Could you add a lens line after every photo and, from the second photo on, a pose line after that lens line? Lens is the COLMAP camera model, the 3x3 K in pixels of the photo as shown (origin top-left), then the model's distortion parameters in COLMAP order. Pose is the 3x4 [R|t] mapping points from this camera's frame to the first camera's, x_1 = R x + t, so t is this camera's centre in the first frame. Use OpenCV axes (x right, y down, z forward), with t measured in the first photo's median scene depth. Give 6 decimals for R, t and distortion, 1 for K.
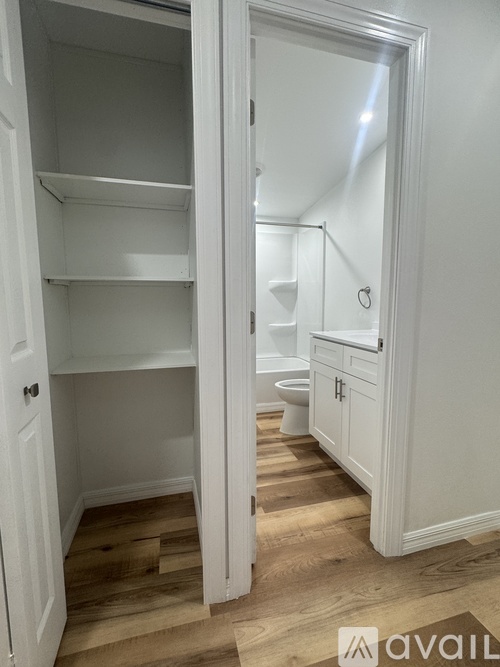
lens RADIAL K [[310.9, 0, 251.4], [0, 310.9, 331.5], [0, 0, 1]] dist [-0.000571, -0.000221]
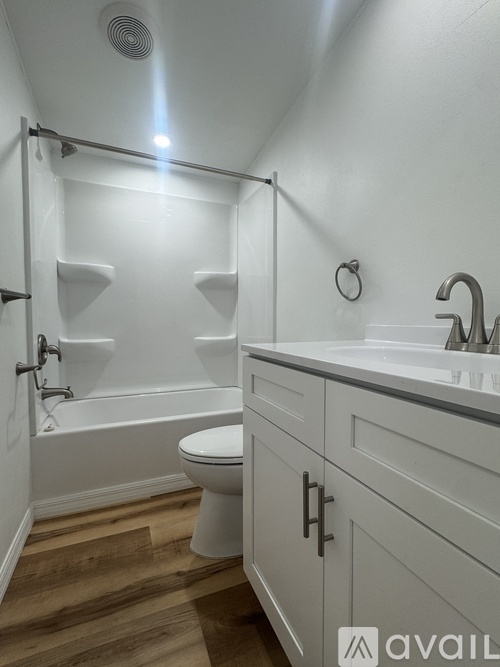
lens RADIAL K [[310.9, 0, 249.9], [0, 310.9, 334.0], [0, 0, 1]] dist [-0.000571, -0.000221]
pose [[0.991076, -0.000093, 0.133300, 0.124278], [0.007538, 0.998439, -0.055346, 0.010215], [-0.133087, 0.055857, 0.989529, 0.493352]]
